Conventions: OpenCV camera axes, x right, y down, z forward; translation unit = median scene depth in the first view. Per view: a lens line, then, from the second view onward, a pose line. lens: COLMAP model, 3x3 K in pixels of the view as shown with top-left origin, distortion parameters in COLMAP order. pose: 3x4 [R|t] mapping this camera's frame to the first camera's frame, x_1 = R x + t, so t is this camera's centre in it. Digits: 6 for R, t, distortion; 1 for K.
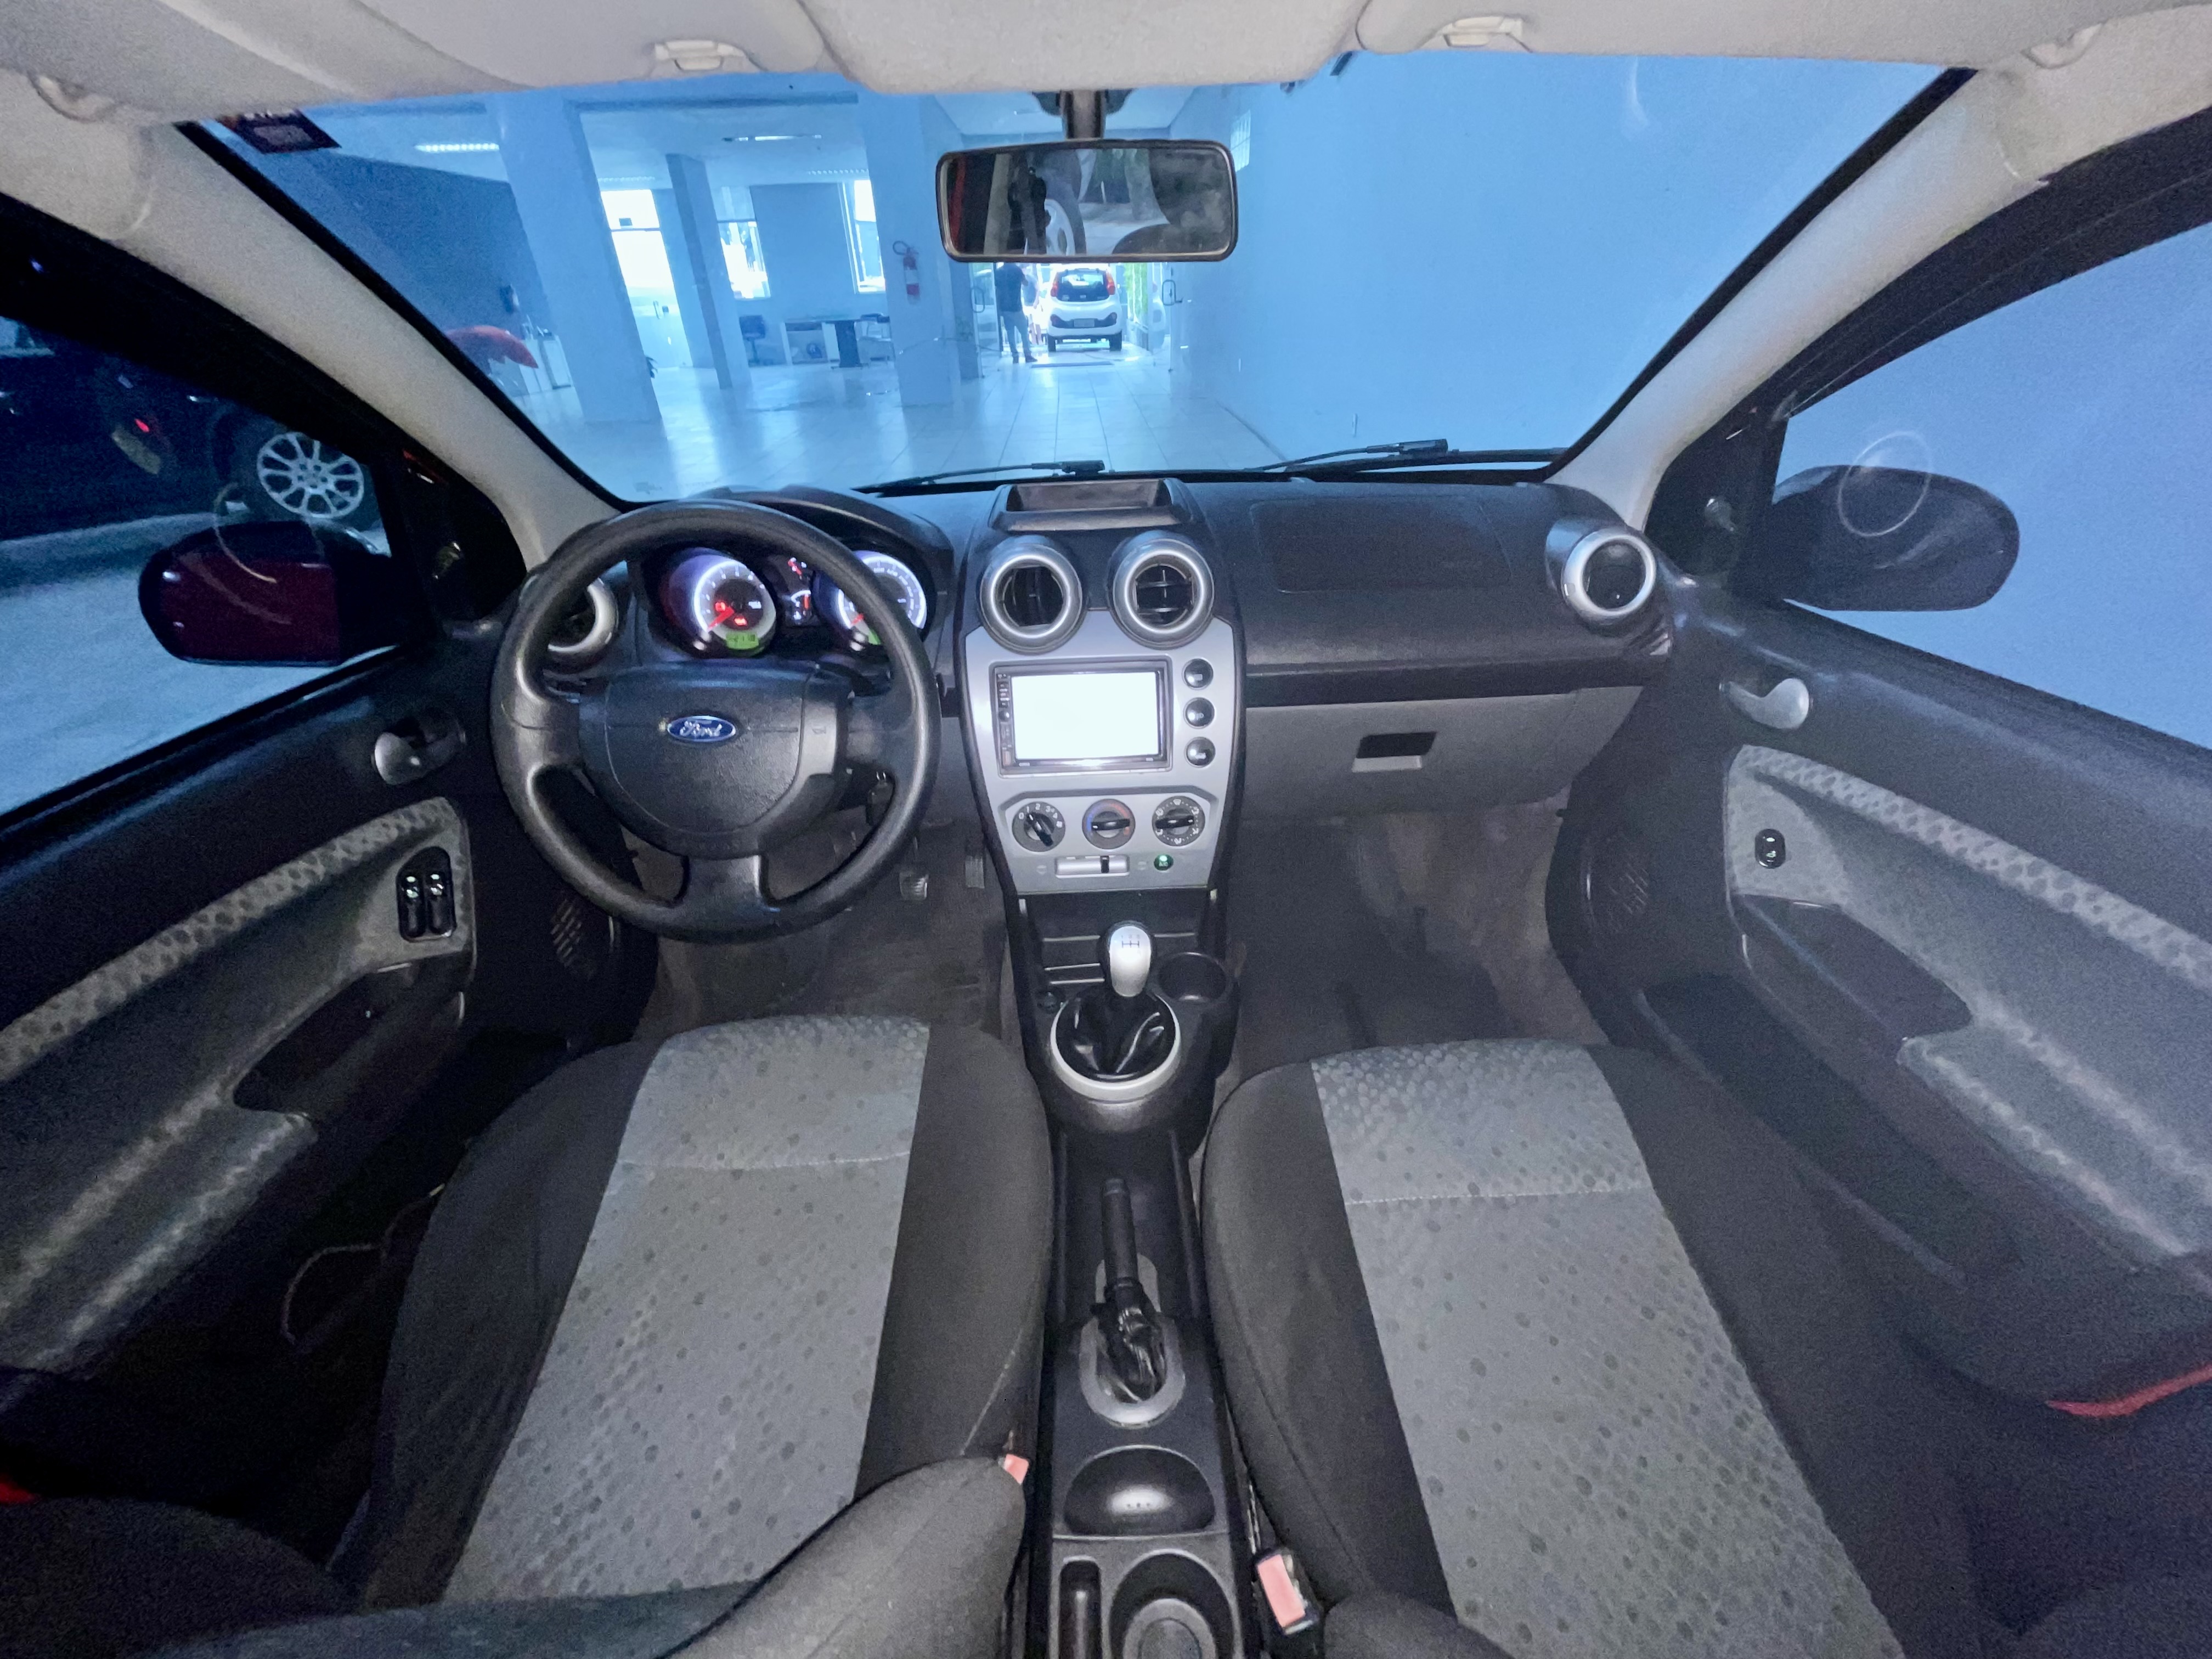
lens RADIAL K [[881.5, 0, 1098.7], [0, 881.5, 834.1], [0, 0, 1]] dist [-0.001320, 0.000301]
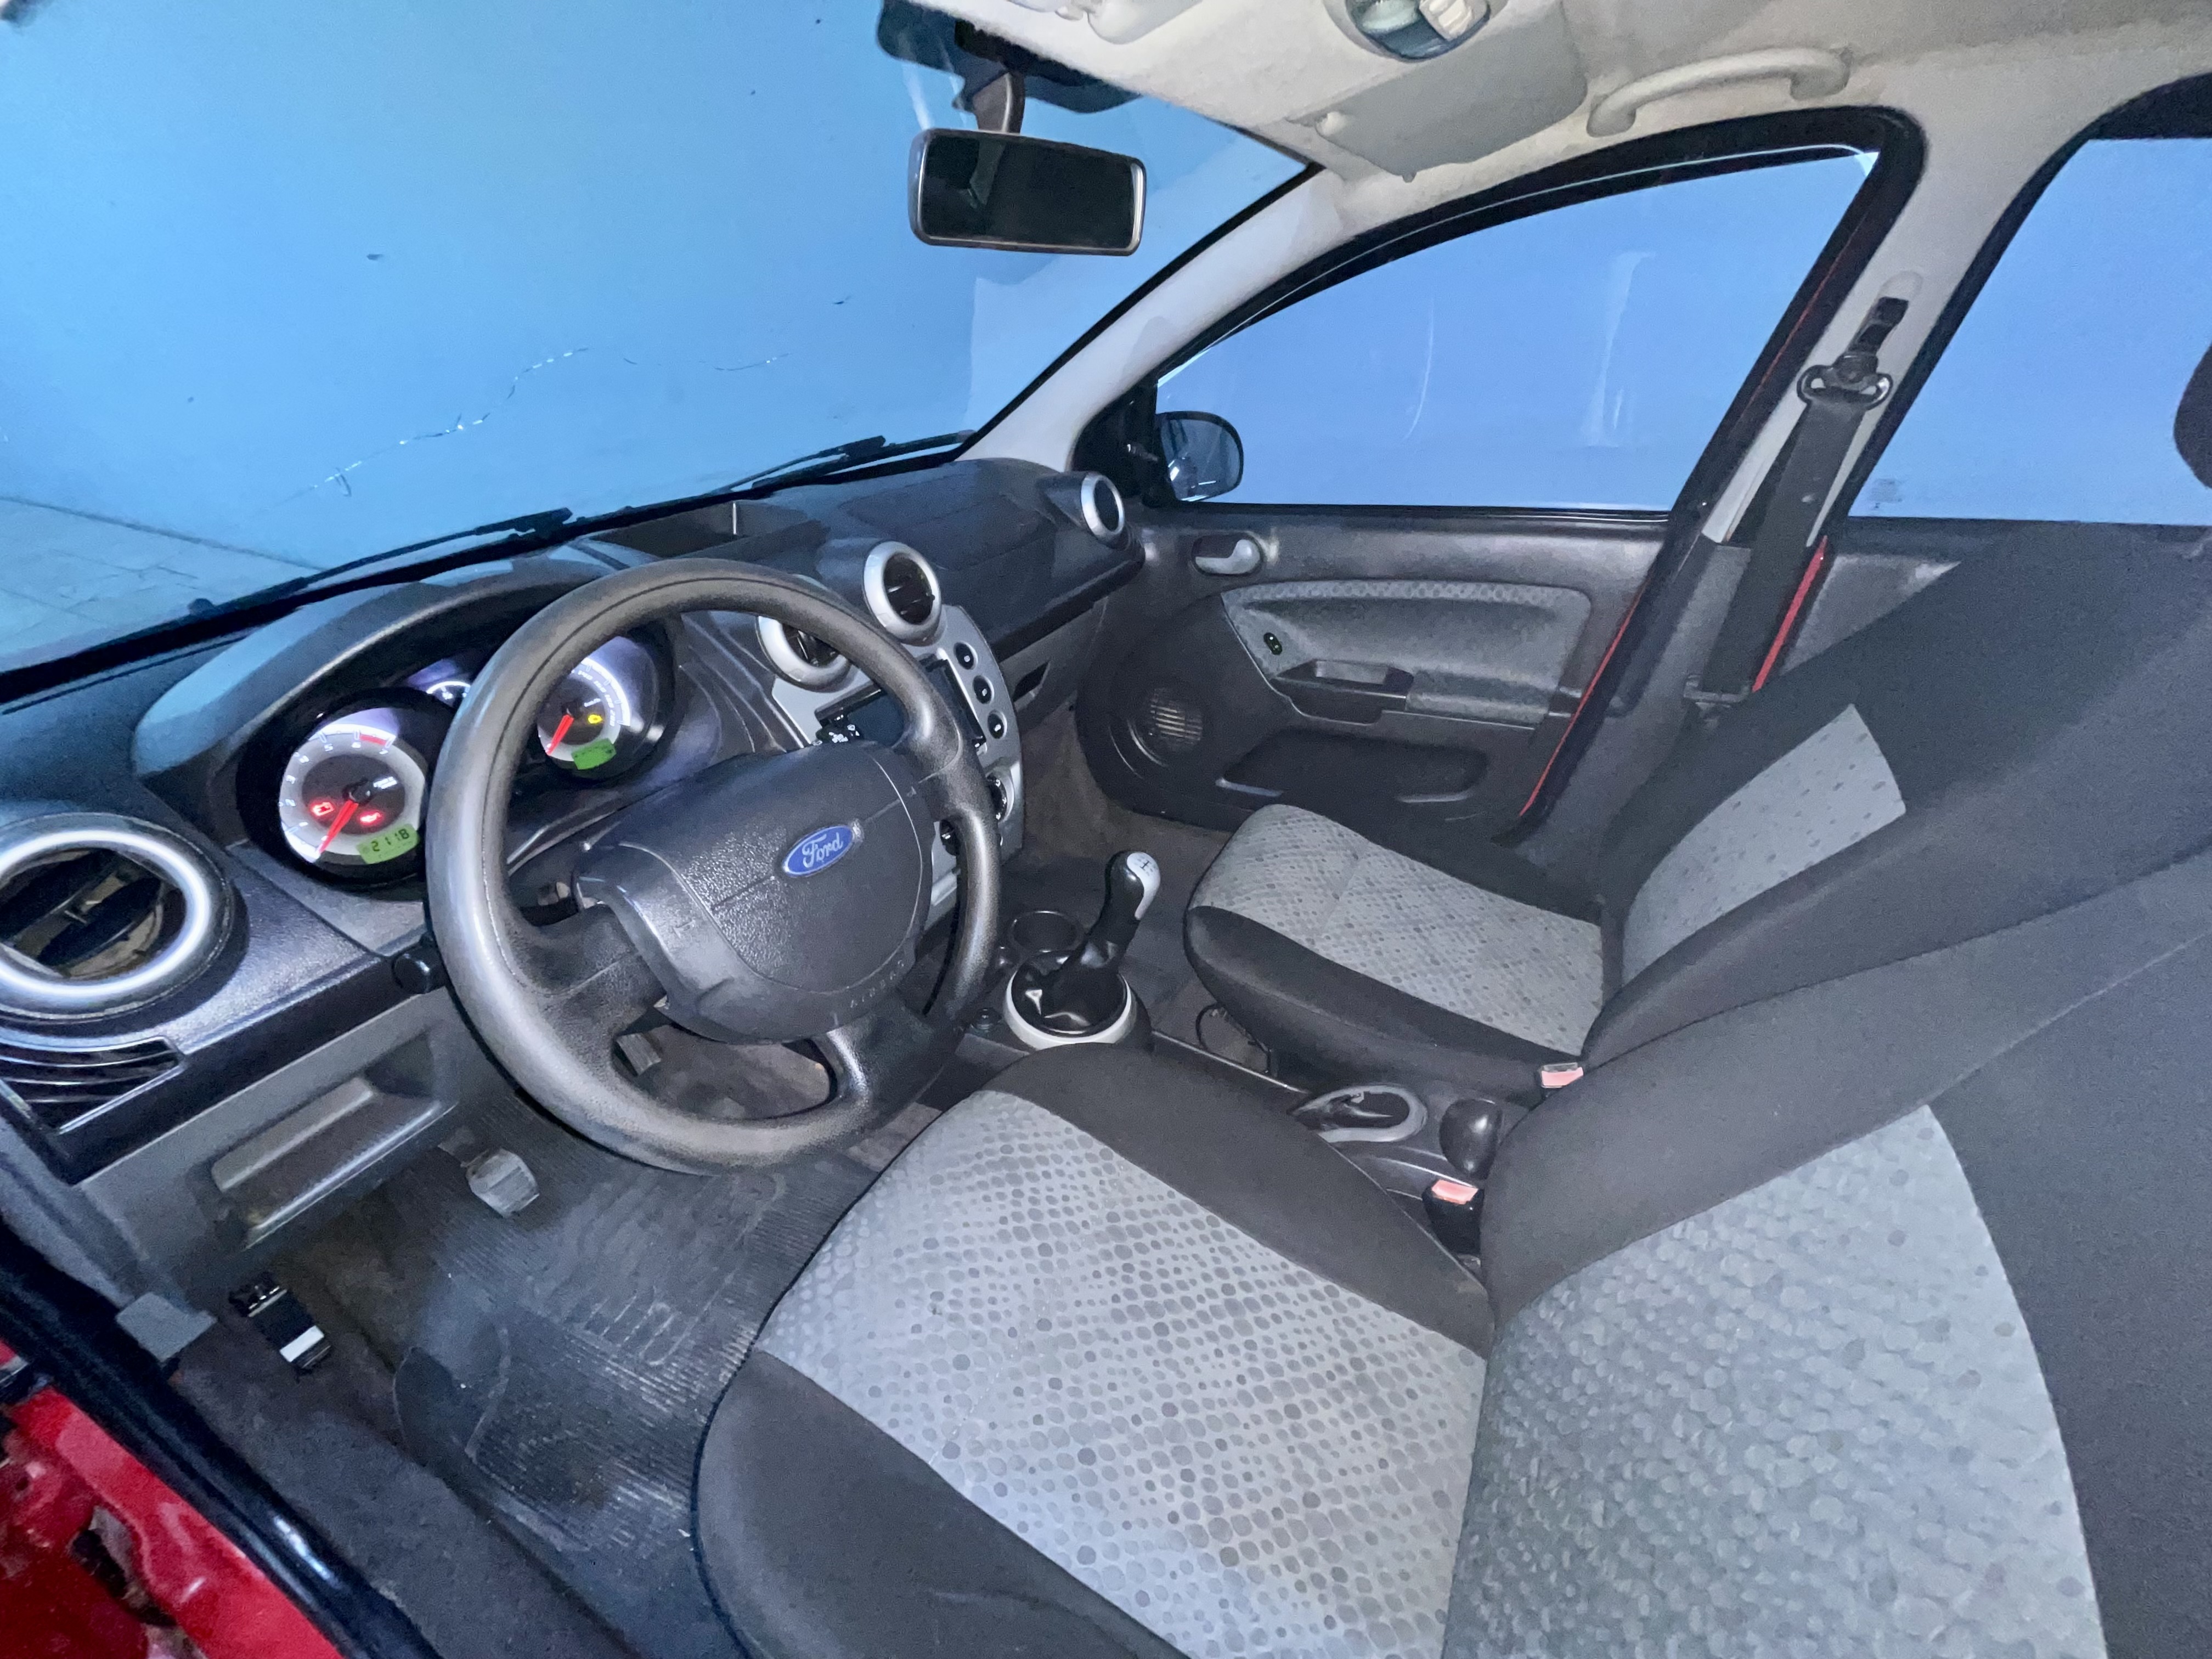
lens RADIAL K [[887.9, 0, 1104.9], [0, 887.9, 835.9], [0, 0, 1]] dist [-0.001643, 0.000841]
pose [[0.508582, -0.438094, 0.741227, -0.732898], [0.463510, 0.864796, 0.193097, -0.135943], [-0.725605, 0.245361, 0.642881, 0.283873]]
